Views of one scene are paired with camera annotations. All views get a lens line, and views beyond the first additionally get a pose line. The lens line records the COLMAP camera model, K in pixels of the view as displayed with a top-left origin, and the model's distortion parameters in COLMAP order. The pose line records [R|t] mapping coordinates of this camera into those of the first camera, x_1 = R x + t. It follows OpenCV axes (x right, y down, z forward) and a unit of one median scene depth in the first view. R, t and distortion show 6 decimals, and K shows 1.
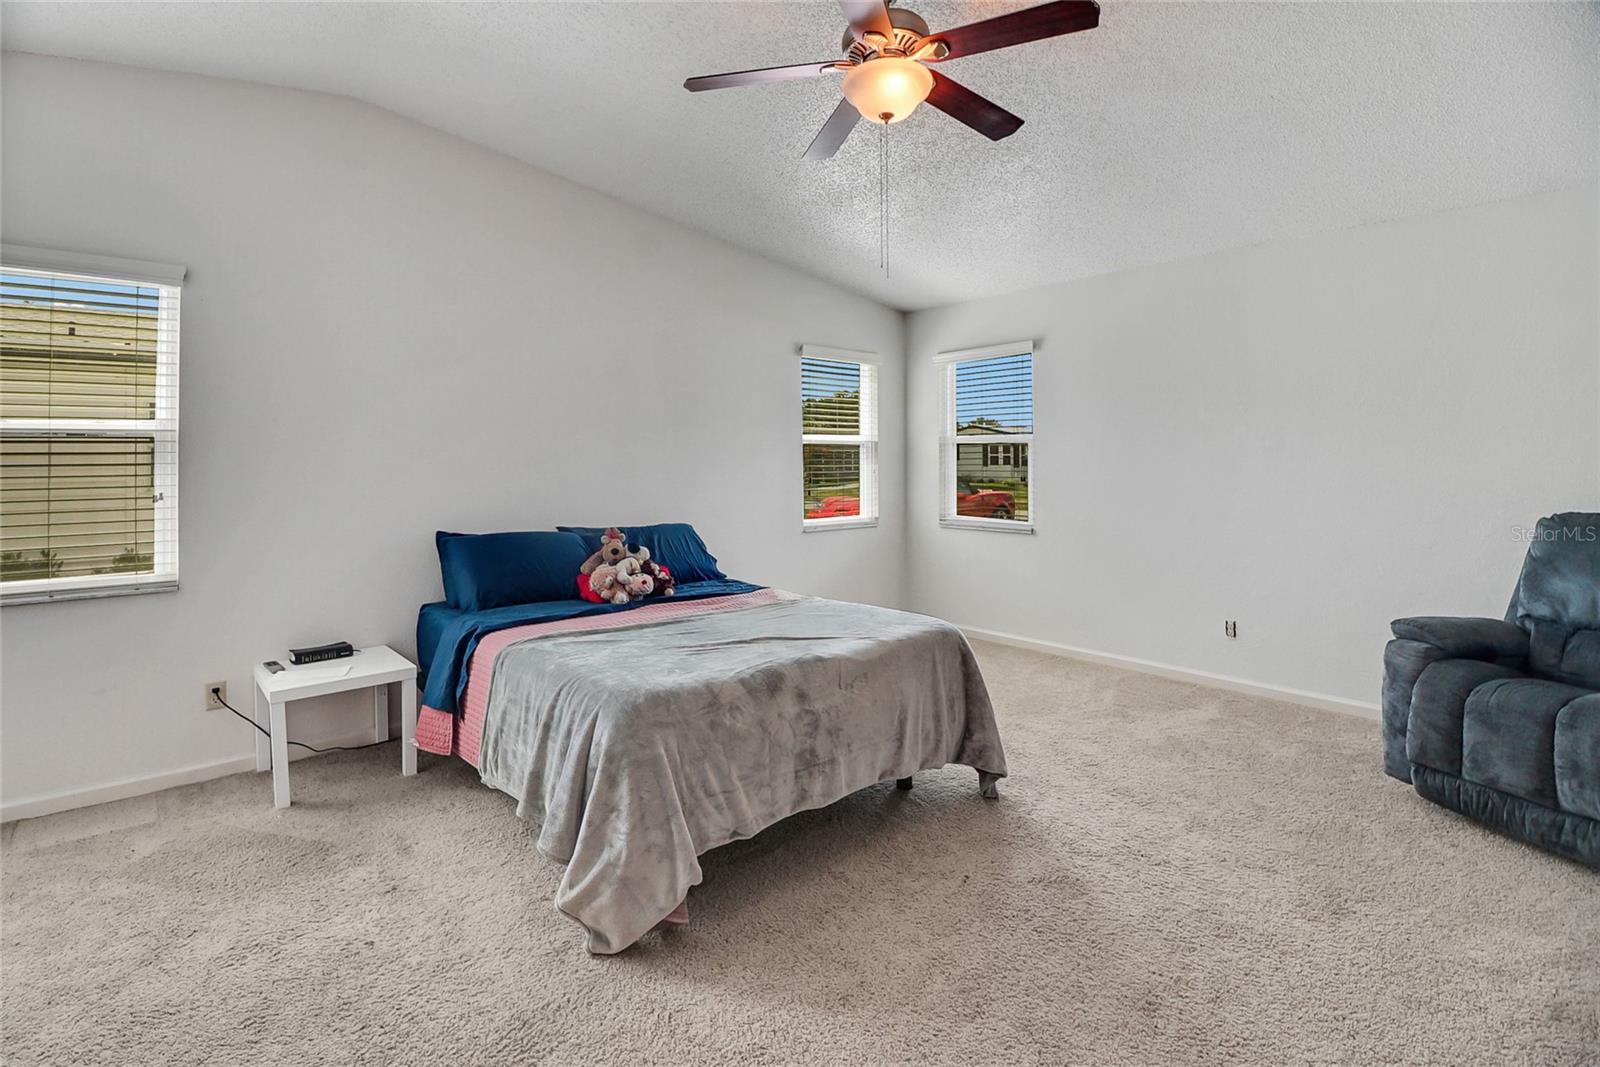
lens RADIAL K [[743.3, 0, 781.9], [0, 743.3, 467.7], [0, 0, 1]] dist [-0.000049, -0.010462]
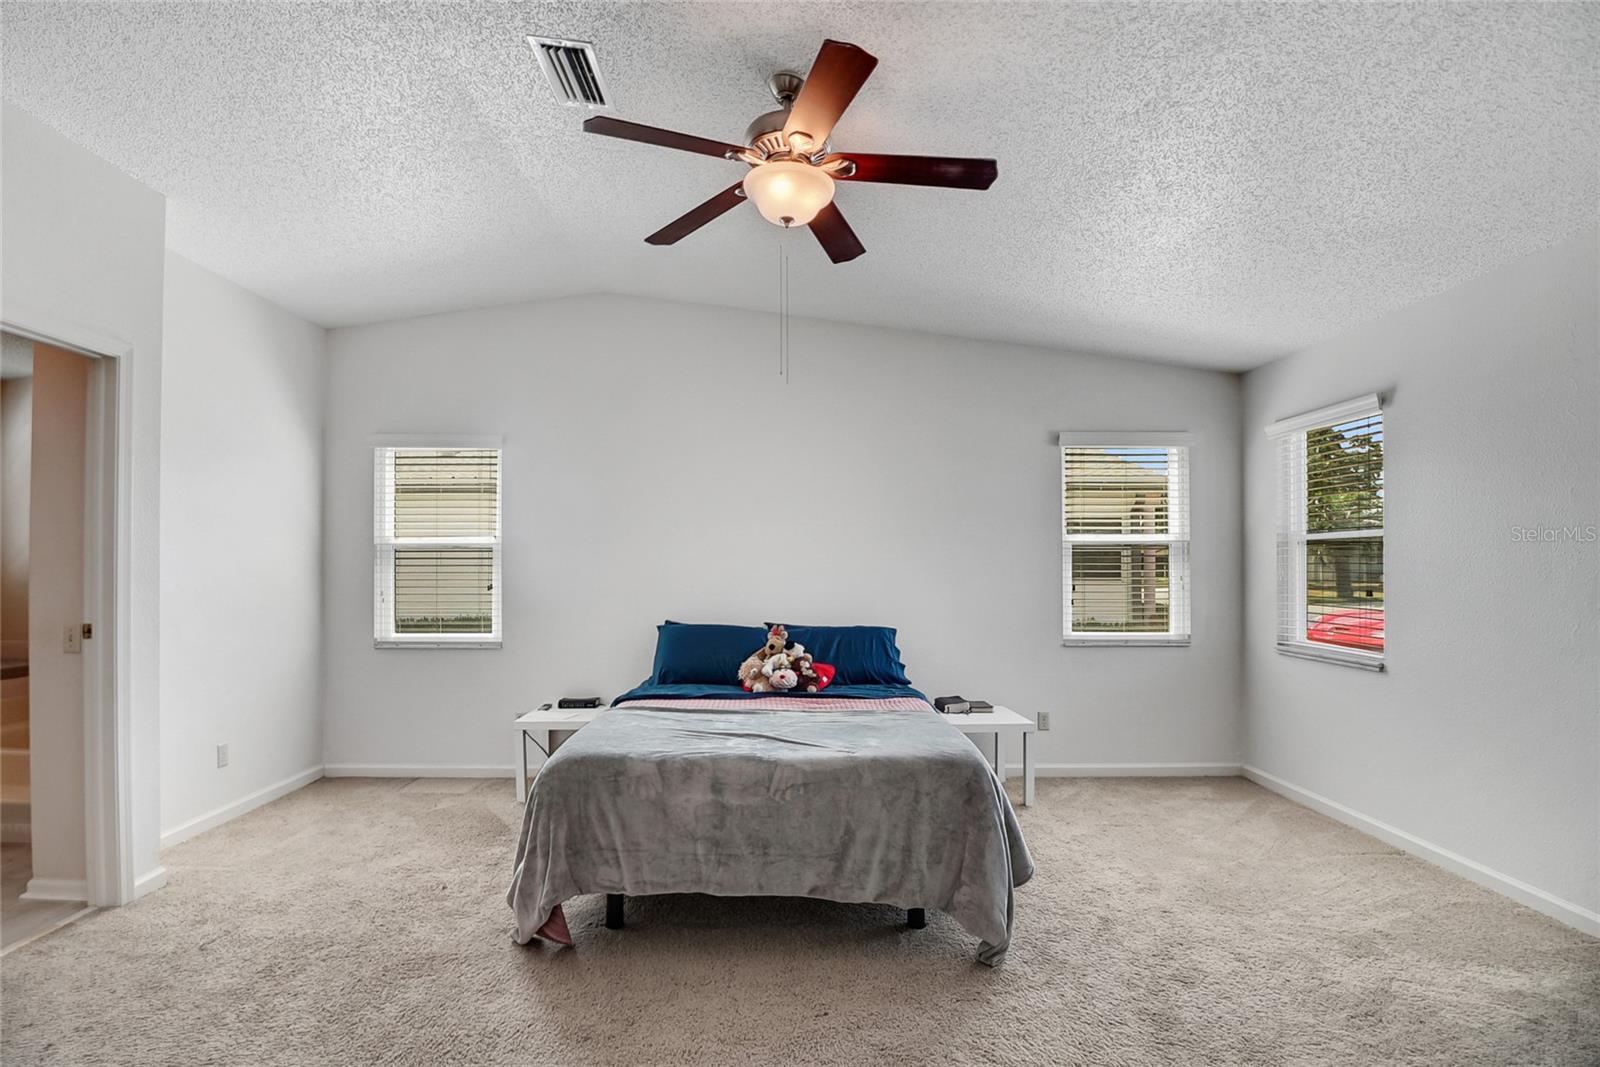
lens RADIAL K [[767.1, 0, 793.8], [0, 767.1, 560.4], [0, 0, 1]] dist [-0.023440, -0.000444]
pose [[0.762280, 0.000898, -0.647247, 0.642640], [-0.008572, 0.999925, -0.008708, -0.006763], [0.647190, 0.012186, 0.762231, 0.184220]]
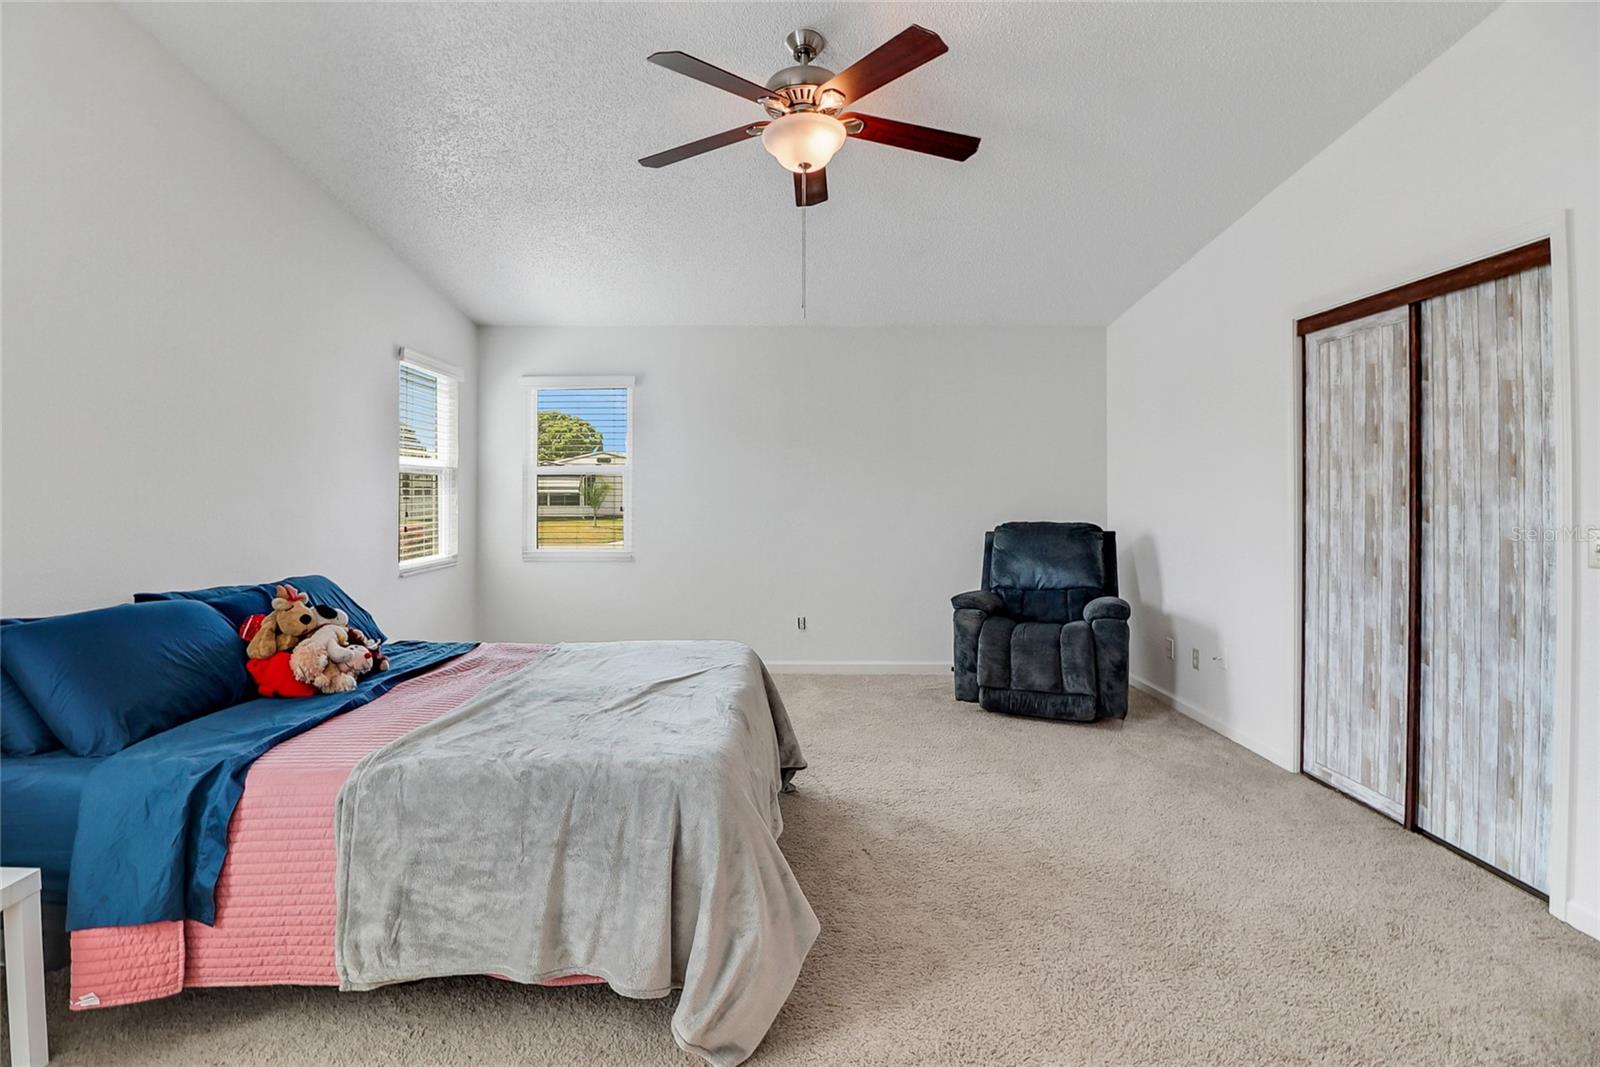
lens RADIAL K [[754.4, 0, 774.1], [0, 754.4, 507.7], [0, 0, 1]] dist [-0.003872, -0.000928]
pose [[0.664672, -0.013167, 0.747020, -0.547331], [0.004232, 0.999895, 0.013858, 0.001300], [-0.747124, -0.006050, 0.664658, 0.252248]]
